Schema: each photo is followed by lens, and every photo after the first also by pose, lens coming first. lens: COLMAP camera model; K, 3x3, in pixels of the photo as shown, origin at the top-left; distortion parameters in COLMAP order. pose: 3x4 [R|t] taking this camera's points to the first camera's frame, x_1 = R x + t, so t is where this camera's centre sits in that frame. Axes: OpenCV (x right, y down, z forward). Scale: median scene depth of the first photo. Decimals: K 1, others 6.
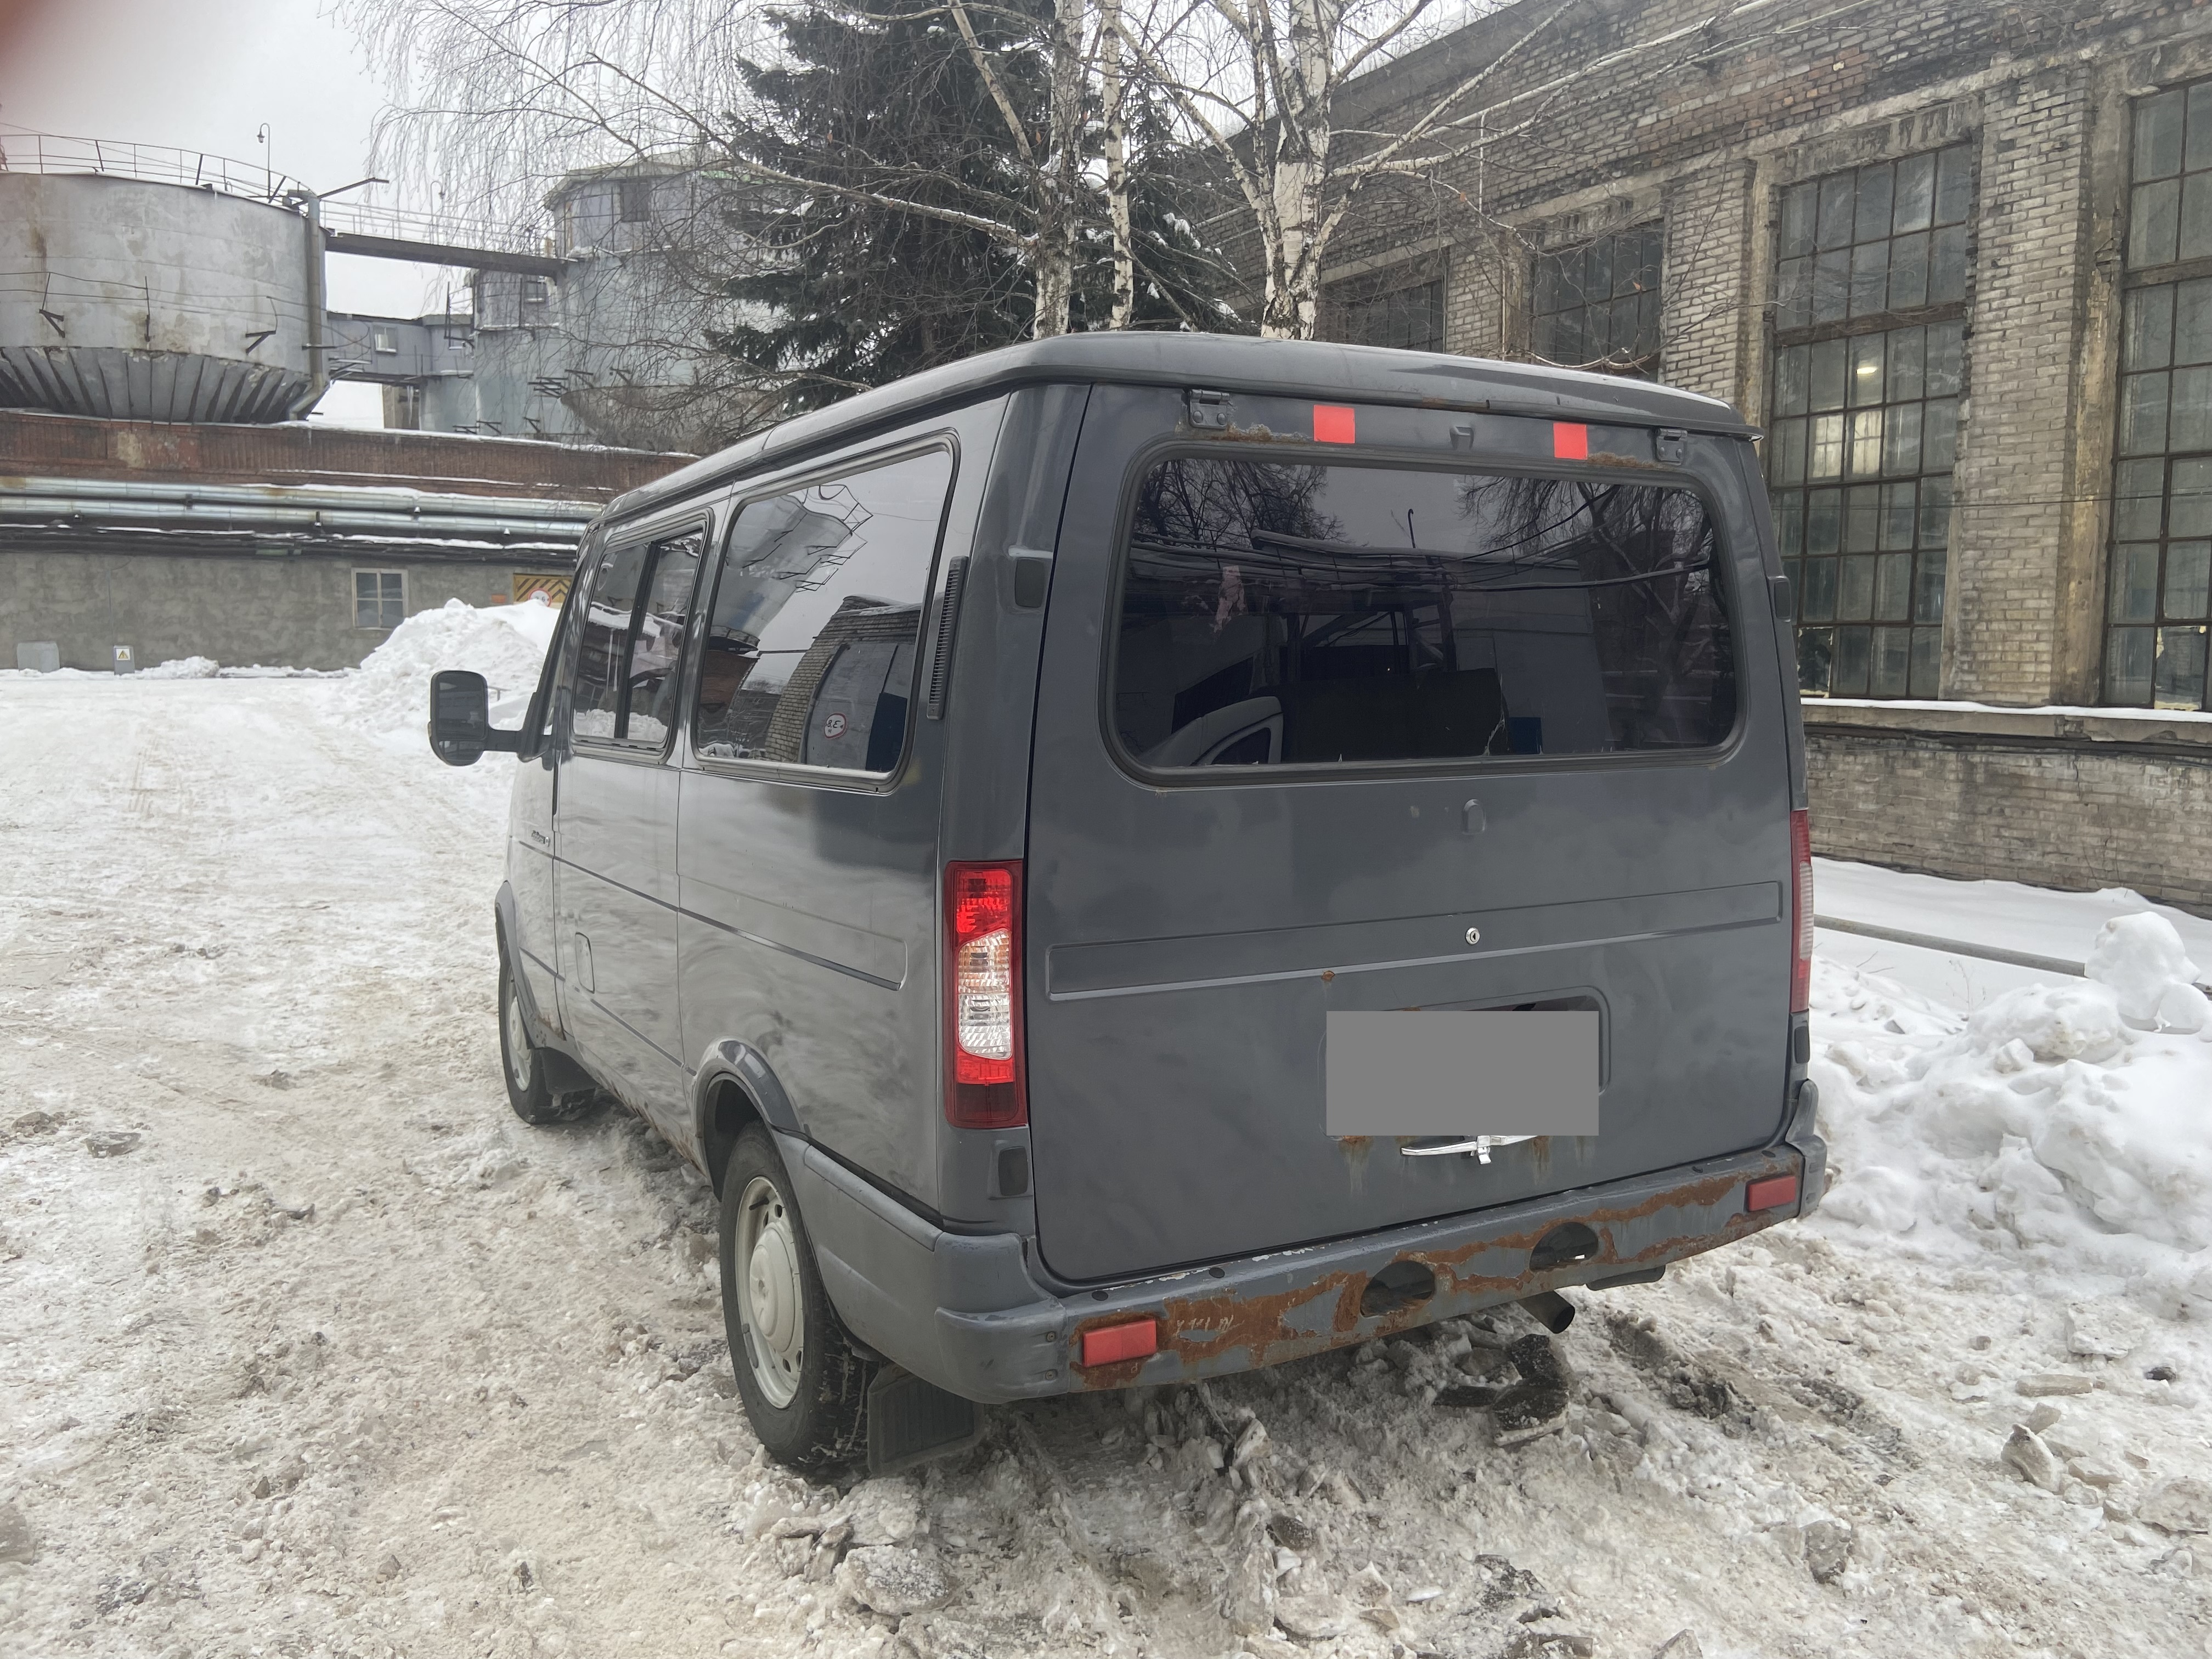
lens RADIAL K [[1700.4, 0, 1138.1], [0, 1700.4, 803.0], [0, 0, 1]] dist [0.137963, -0.180773]
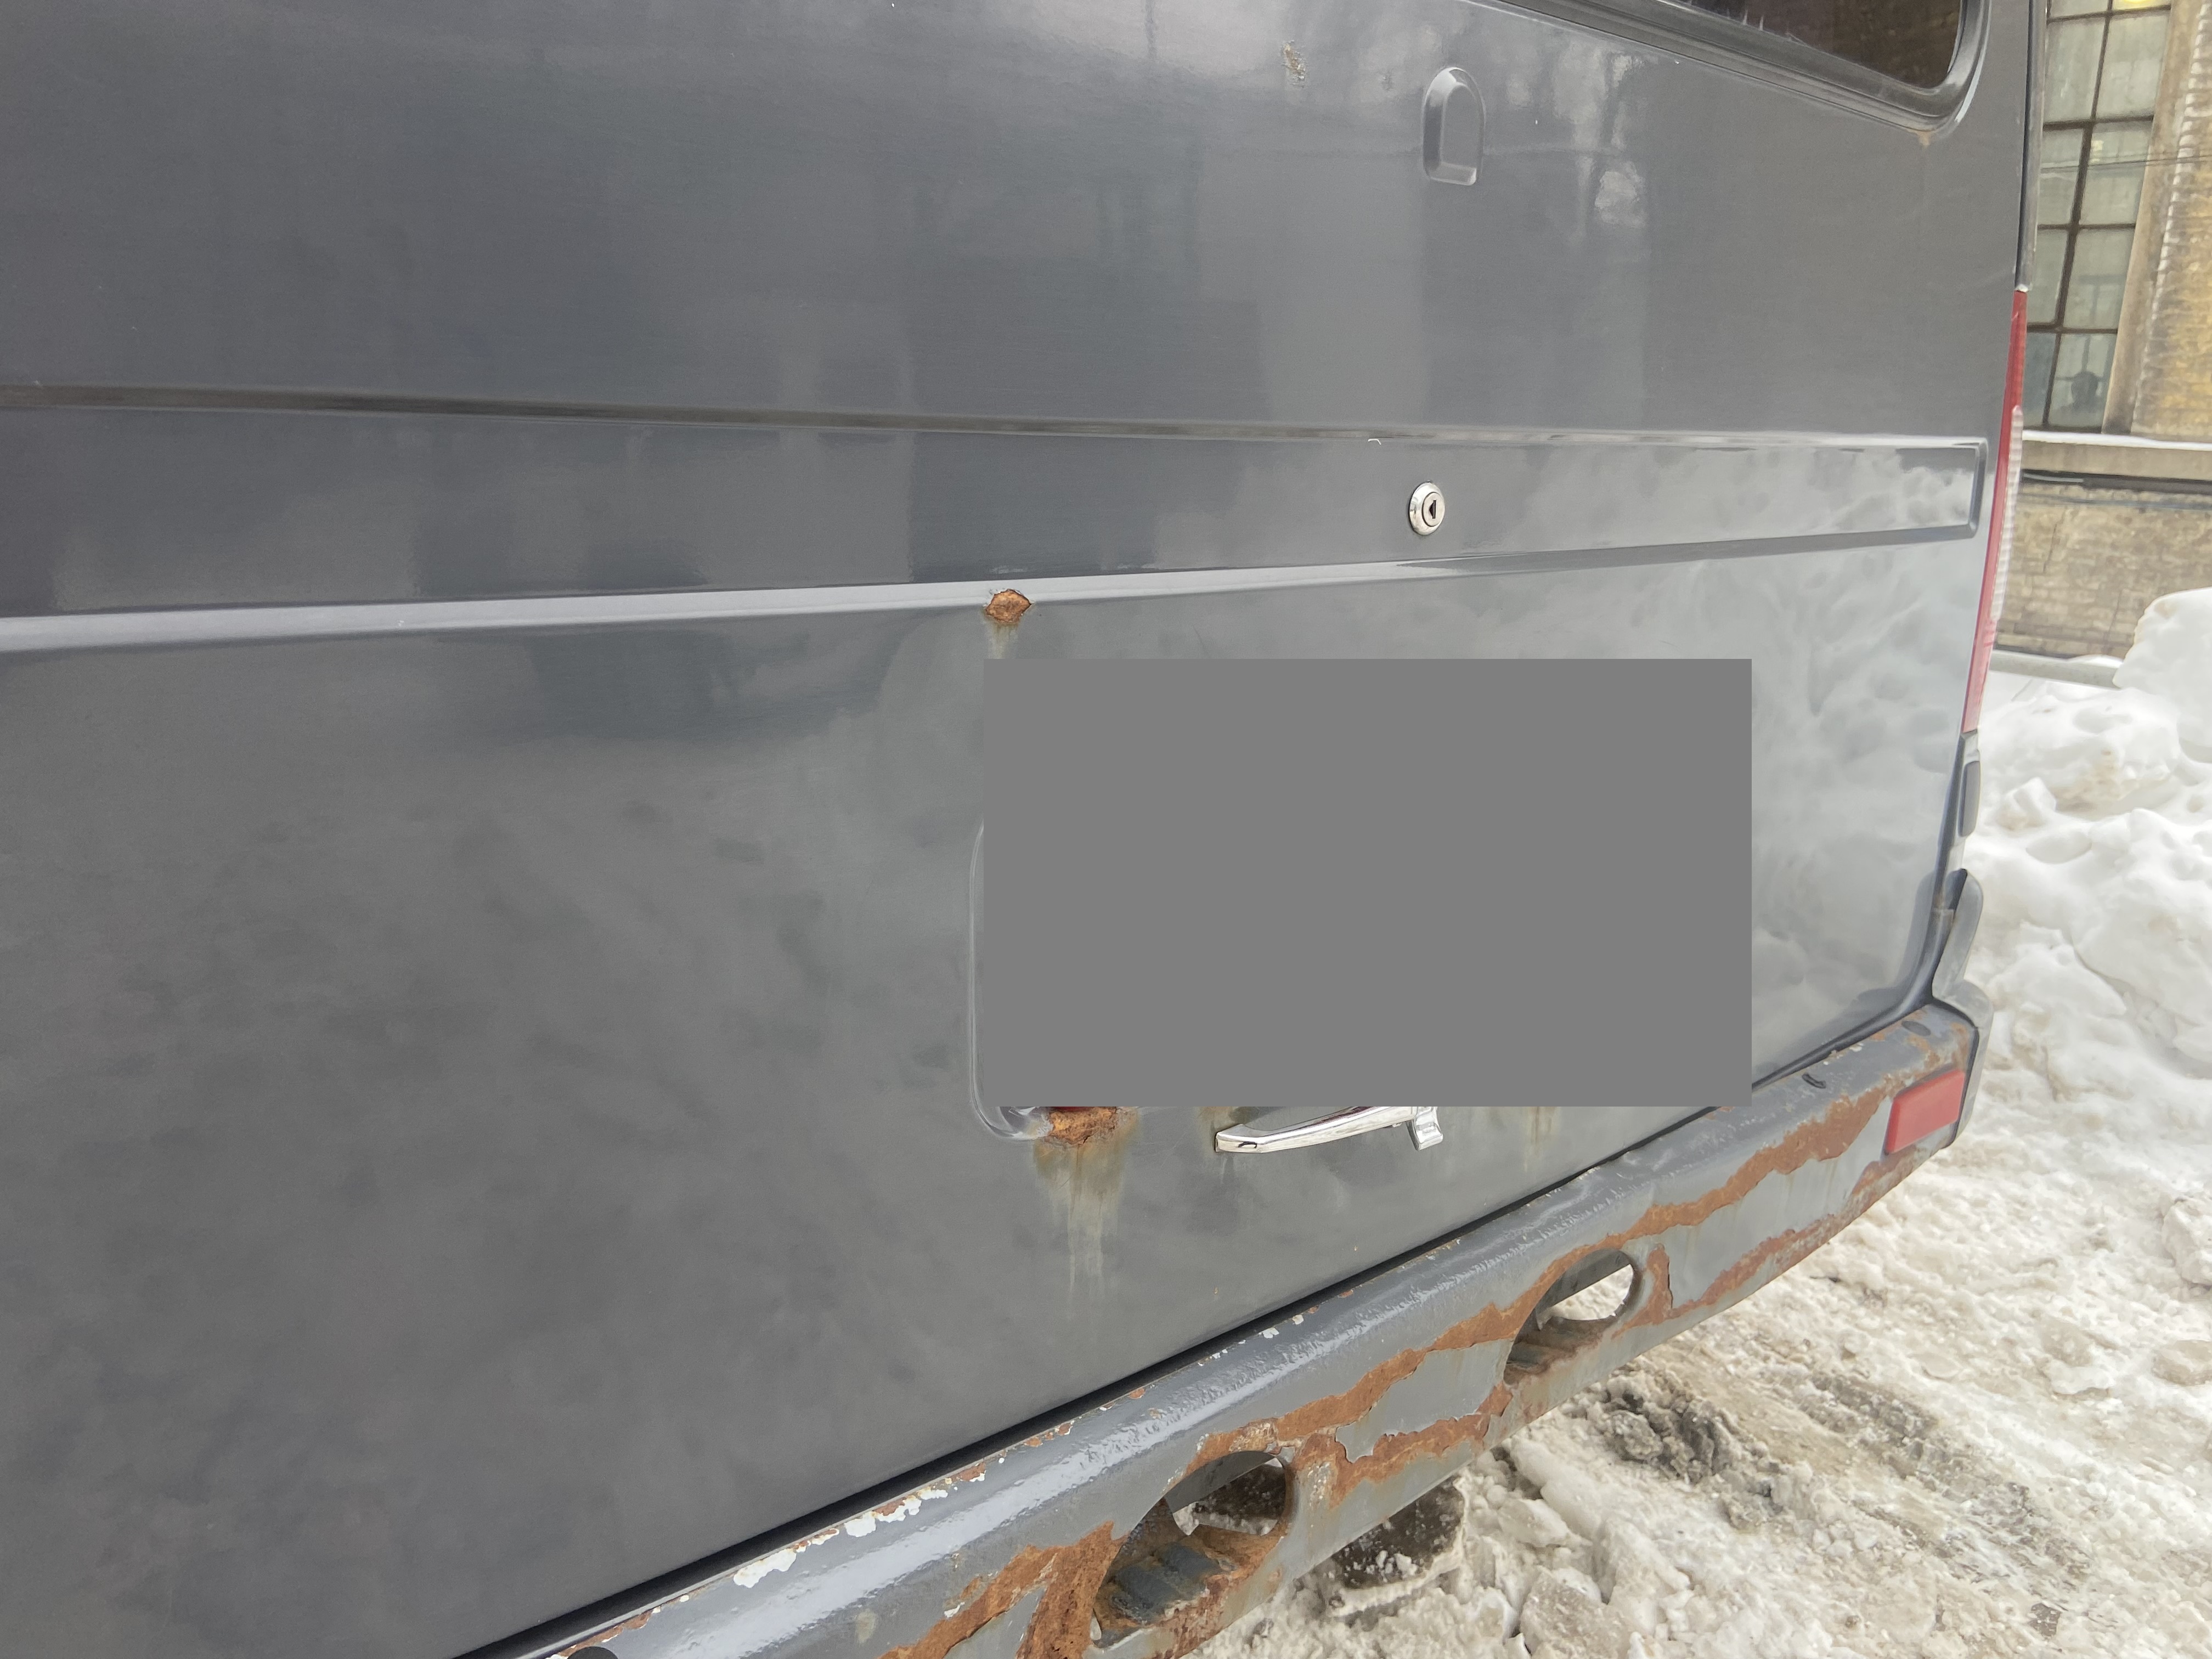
lens RADIAL K [[1700.4, 0, 1138.1], [0, 1700.4, 803.0], [0, 0, 1]] dist [0.137963, -0.180773]
pose [[0.980639, -0.012994, 0.195395, 0.049784], [-0.015492, 0.989521, 0.143555, 0.060291], [-0.195213, -0.143803, 0.970161, 0.462846]]
